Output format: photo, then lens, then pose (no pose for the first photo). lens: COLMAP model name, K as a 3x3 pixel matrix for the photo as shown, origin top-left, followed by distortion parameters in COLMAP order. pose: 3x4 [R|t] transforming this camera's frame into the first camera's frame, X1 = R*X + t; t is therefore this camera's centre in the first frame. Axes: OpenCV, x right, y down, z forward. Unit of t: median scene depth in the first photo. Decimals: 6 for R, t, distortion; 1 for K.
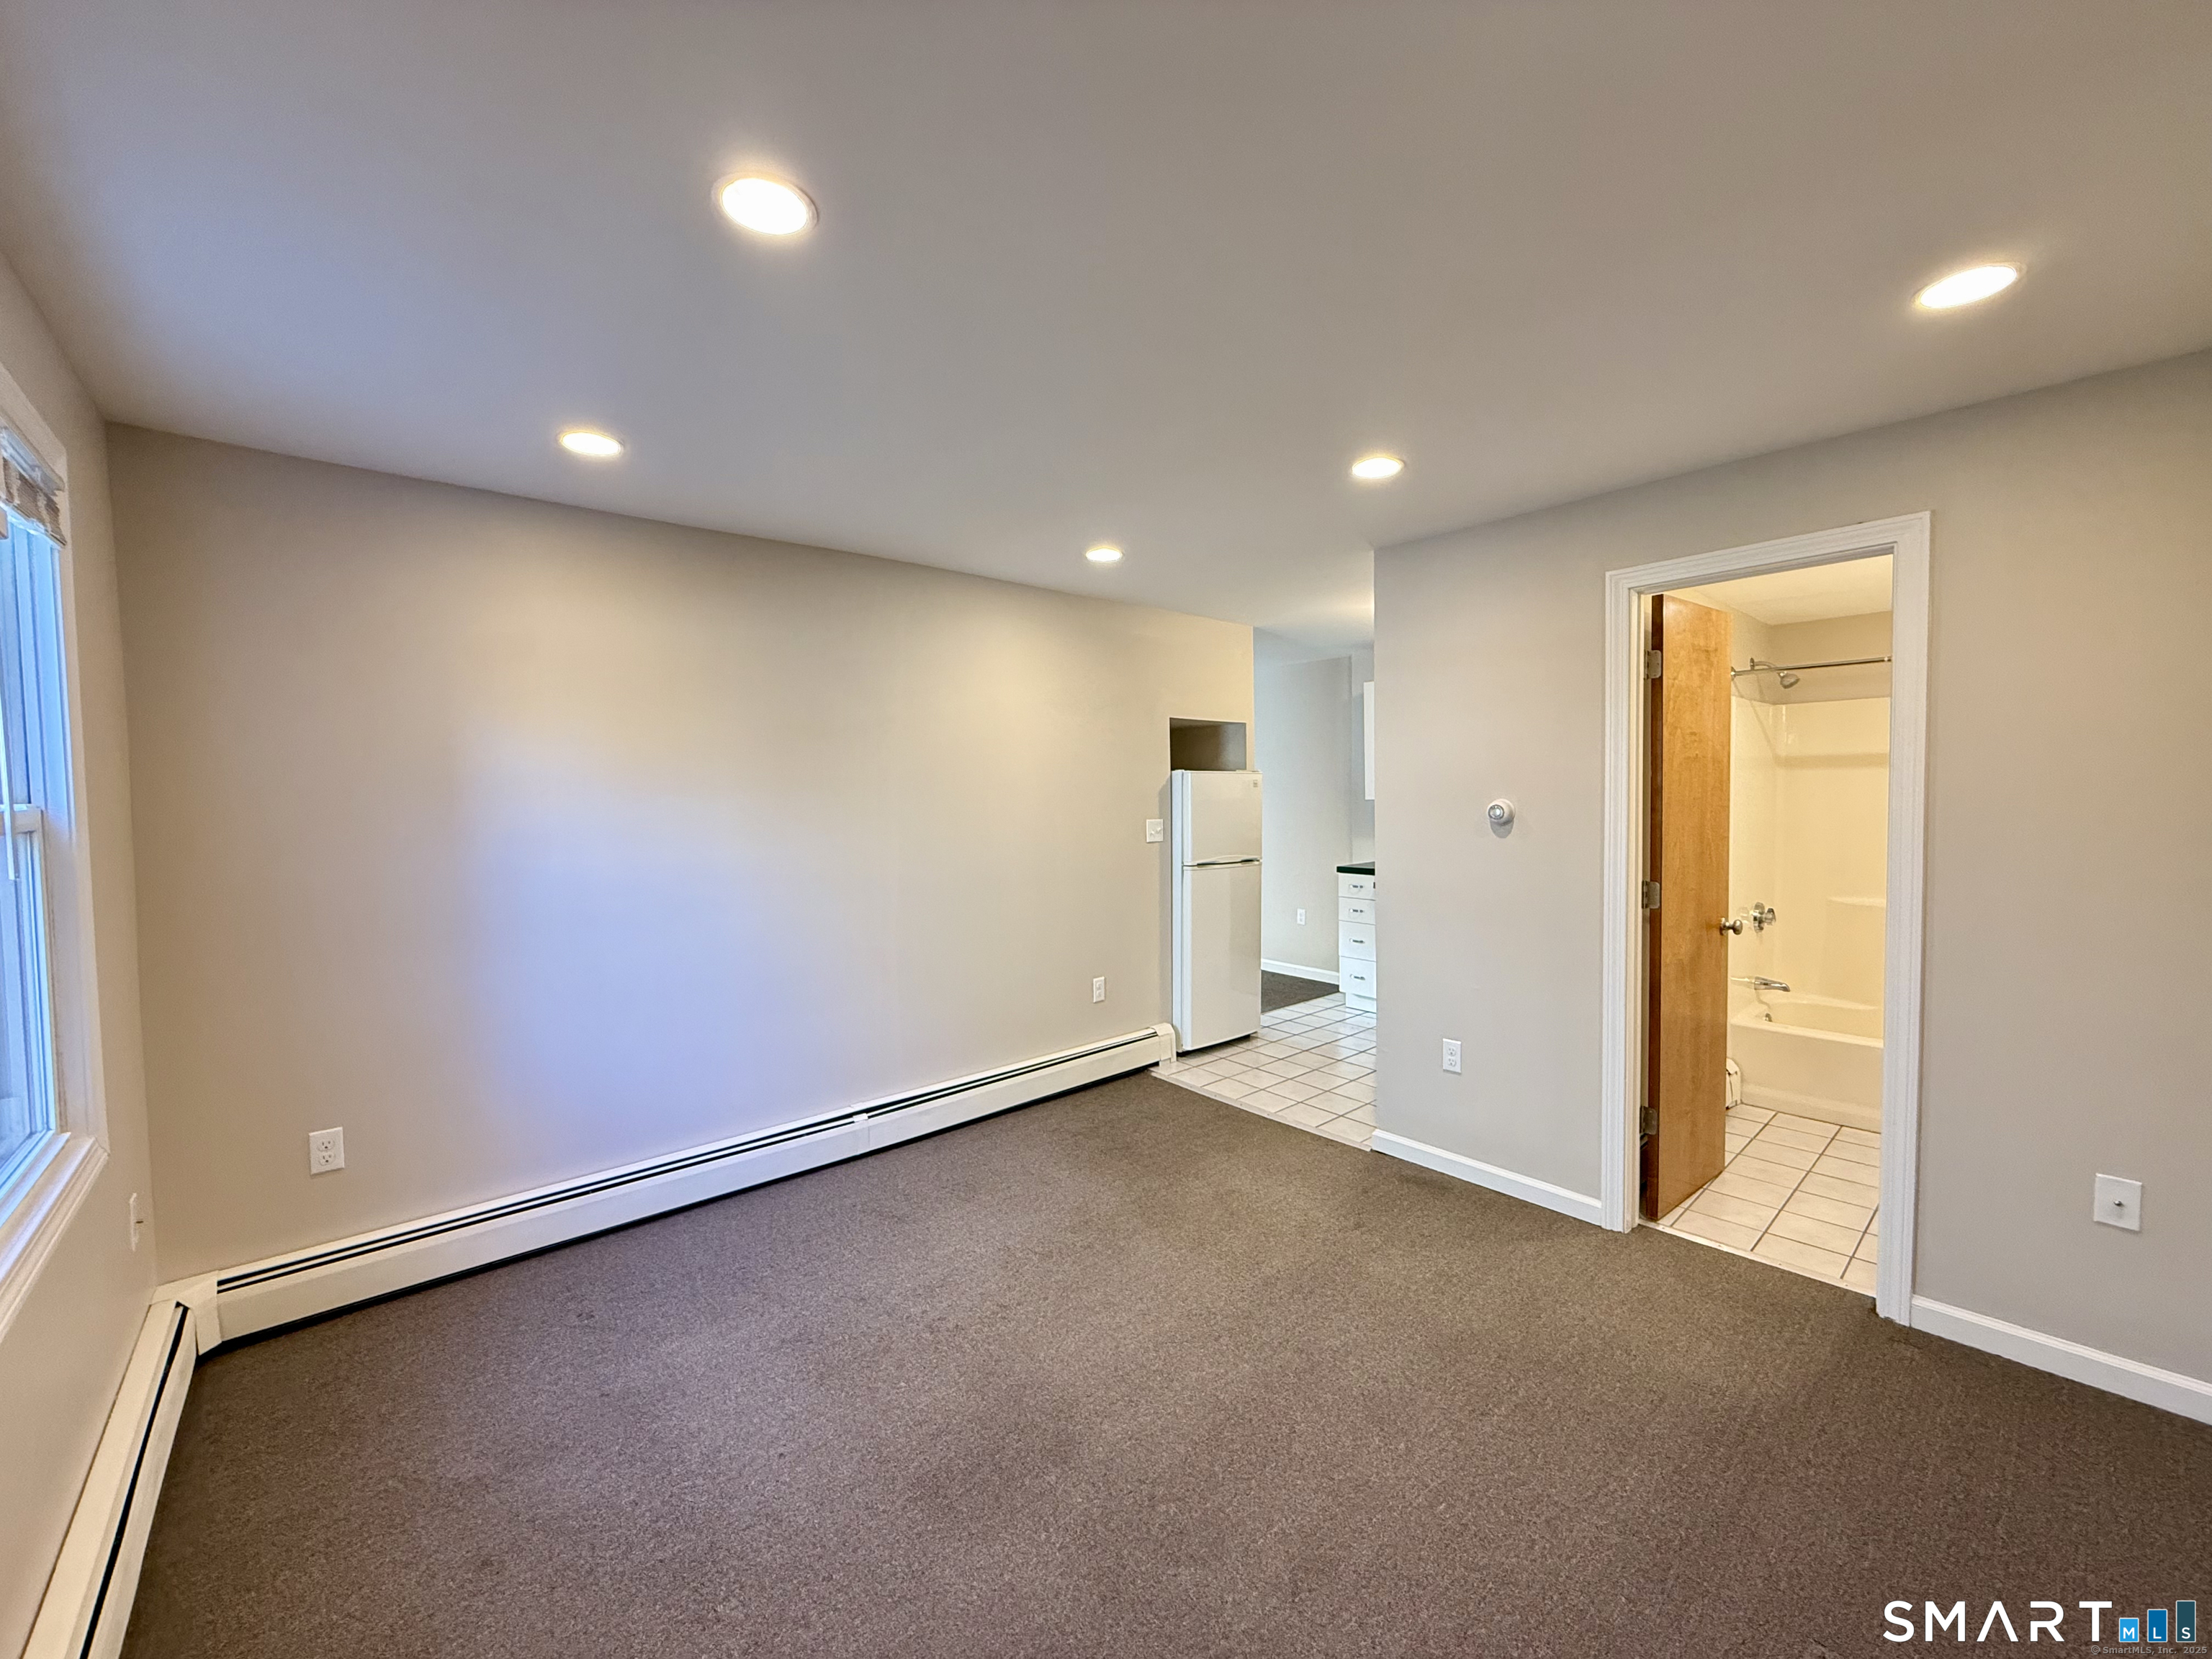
lens RADIAL K [[861.4, 0, 1086.3], [0, 861.4, 824.6], [0, 0, 1]] dist [-0.000793, -0.000471]
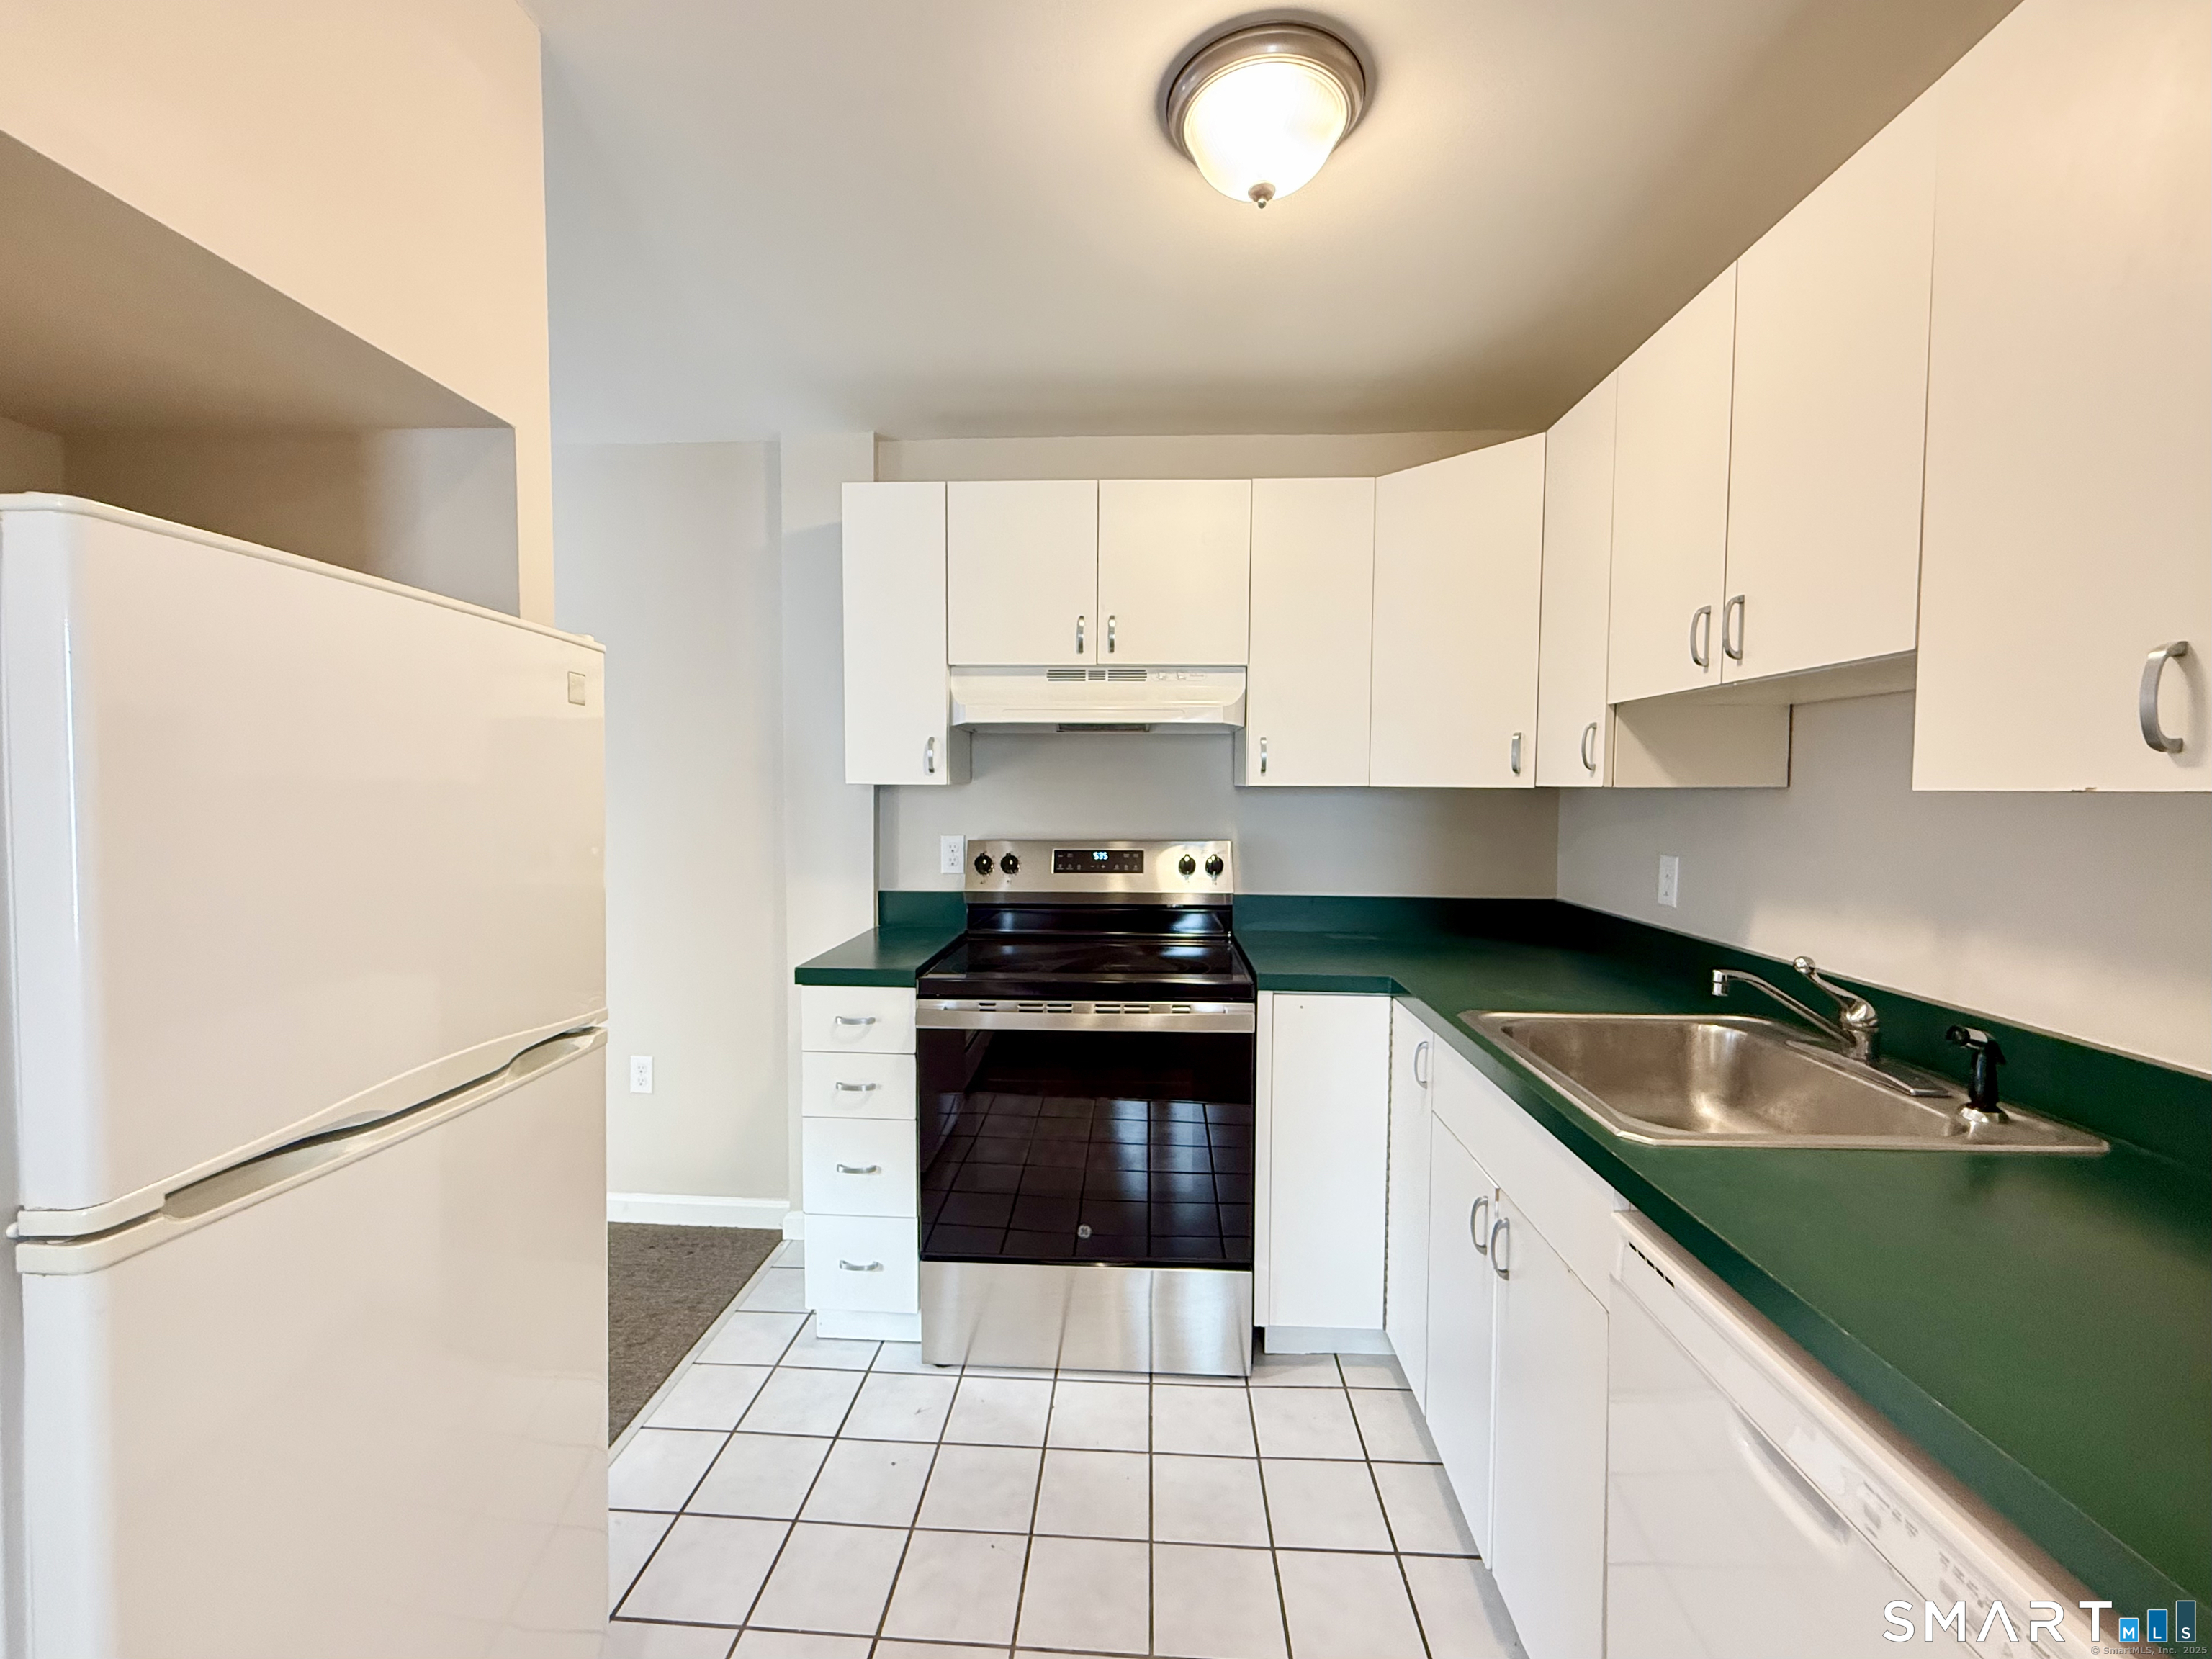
lens RADIAL K [[861.4, 0, 1086.3], [0, 861.4, 824.6], [0, 0, 1]] dist [-0.000793, -0.000471]
pose [[0.674413, 0.000159, 0.738354, 0.115215], [-0.008608, 0.999934, 0.007647, -0.015100], [-0.738304, -0.011513, 0.674370, 0.704759]]
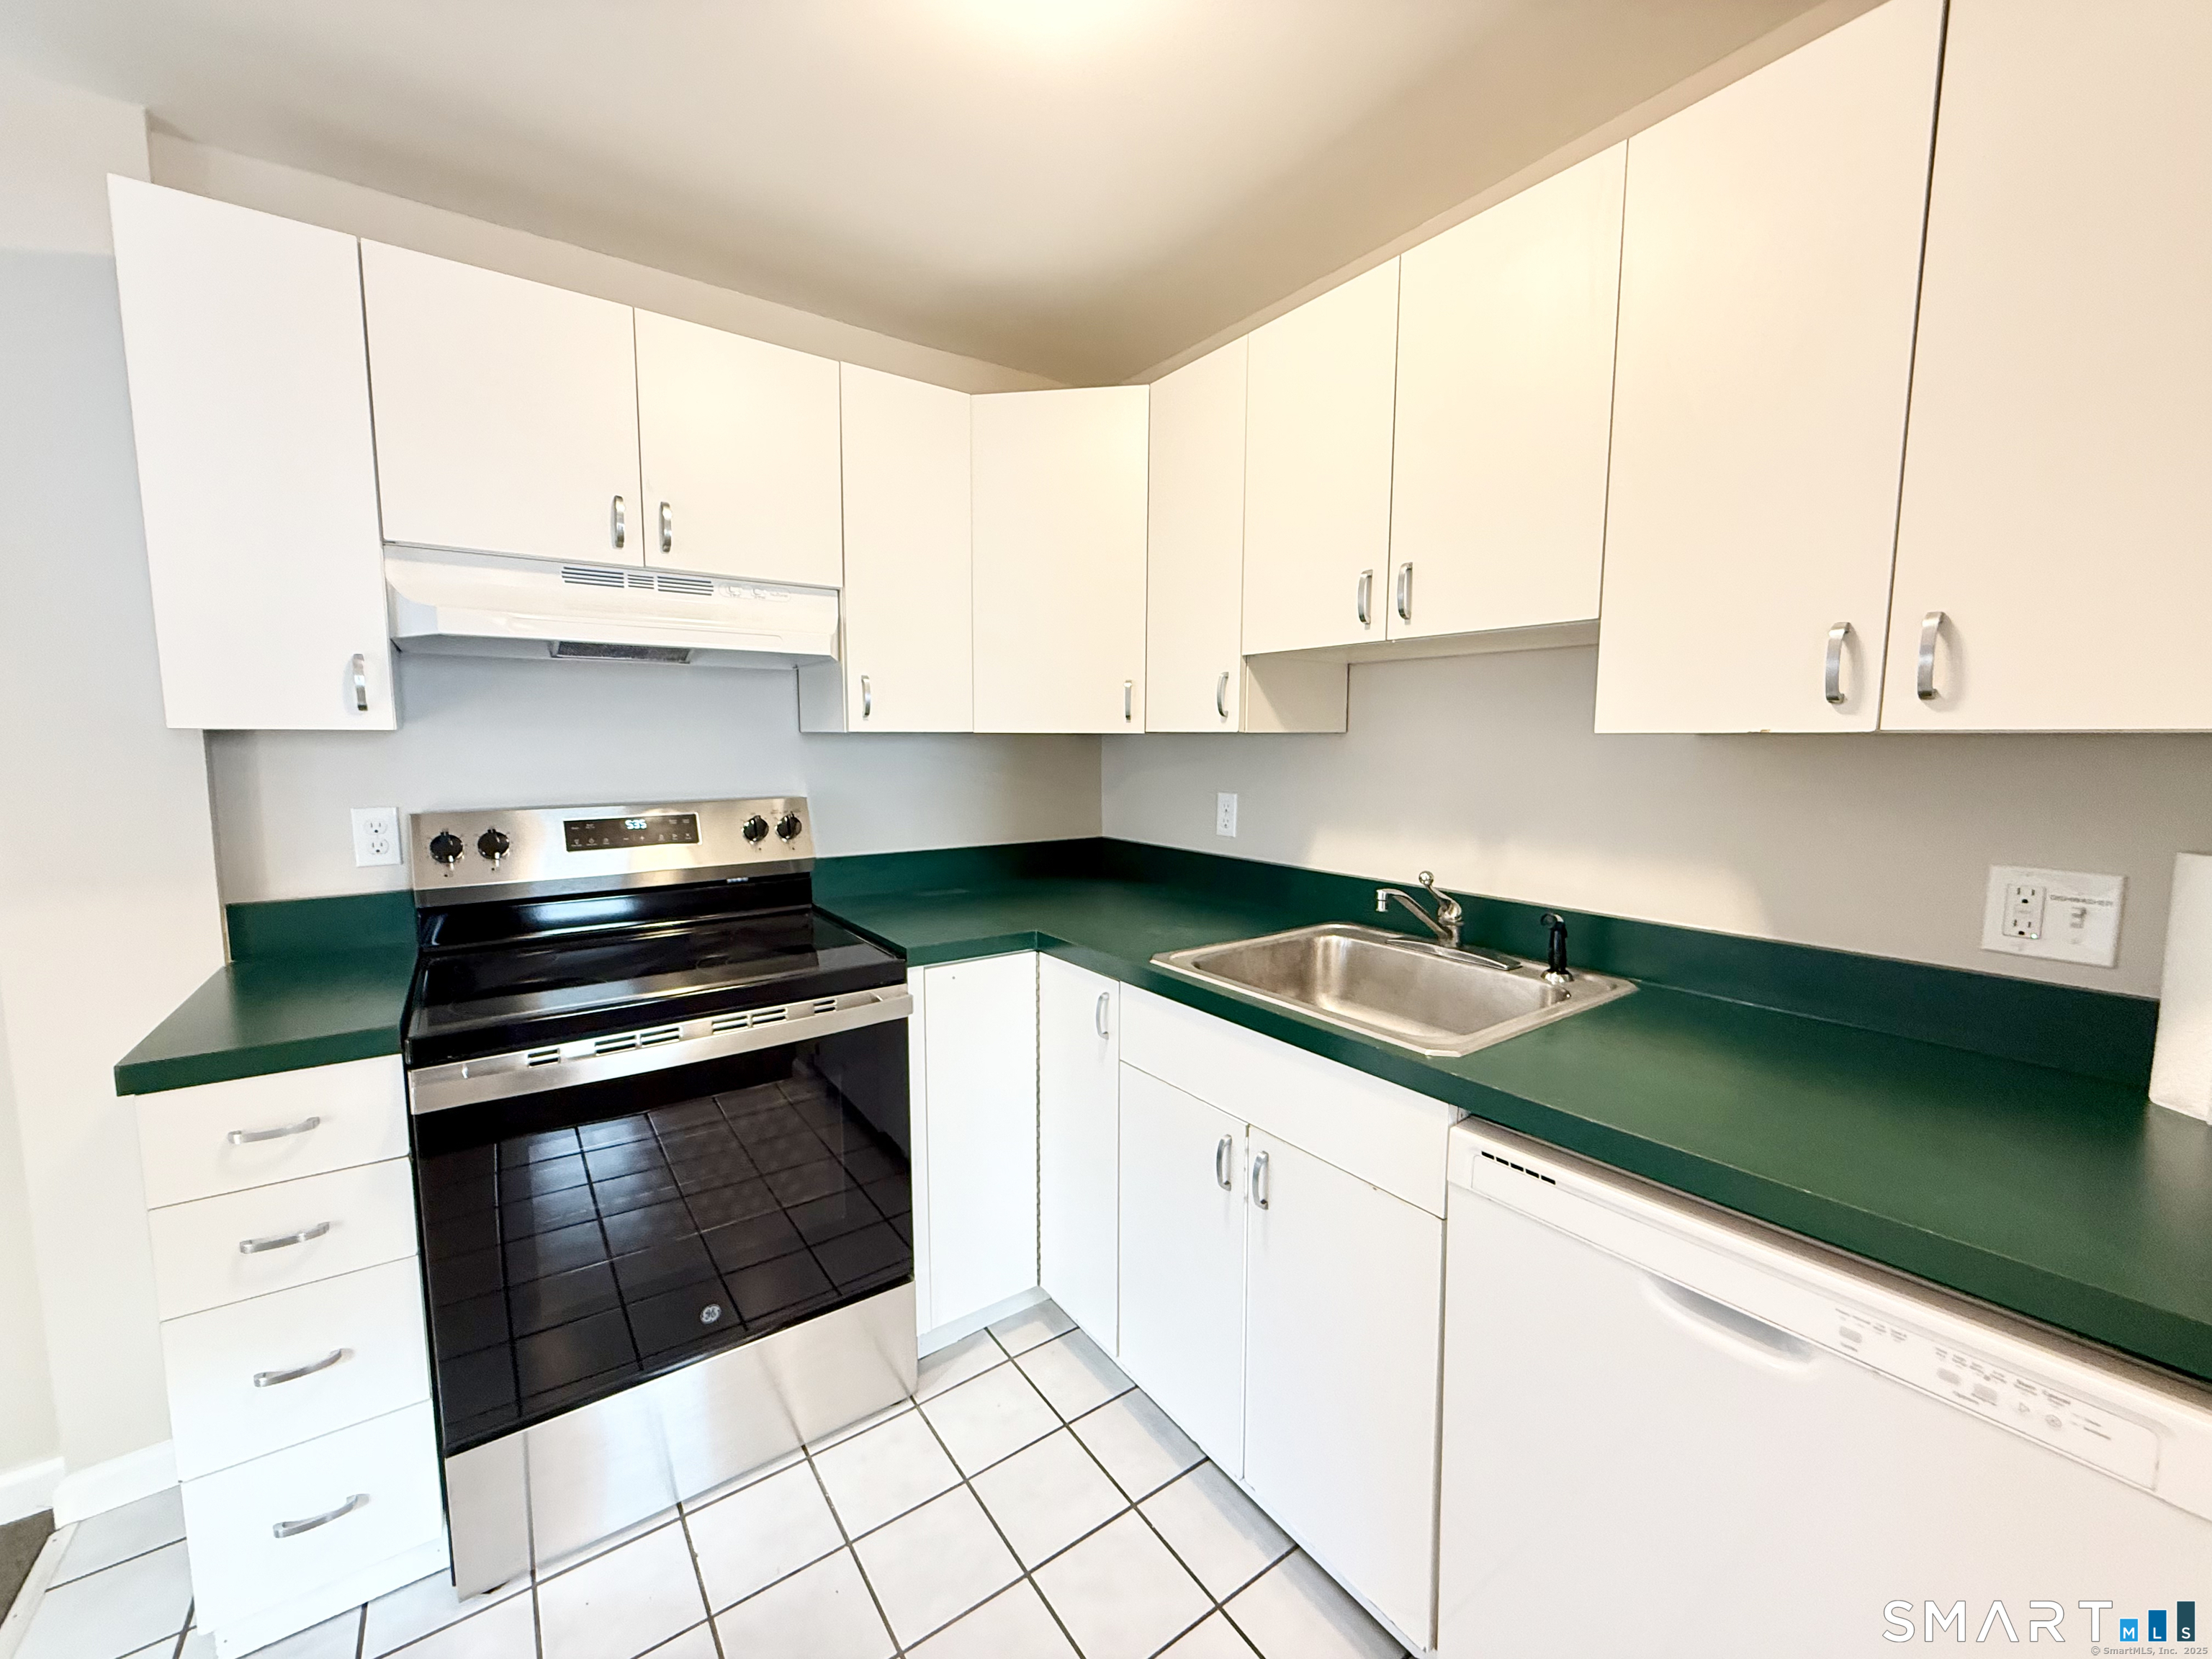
lens RADIAL K [[861.4, 0, 1086.3], [0, 861.4, 824.6], [0, 0, 1]] dist [-0.000793, -0.000471]
pose [[0.082939, -0.071842, 0.993962, 0.127118], [0.017350, 0.997351, 0.070639, -0.016534], [-0.996404, 0.011387, 0.083966, 0.801206]]
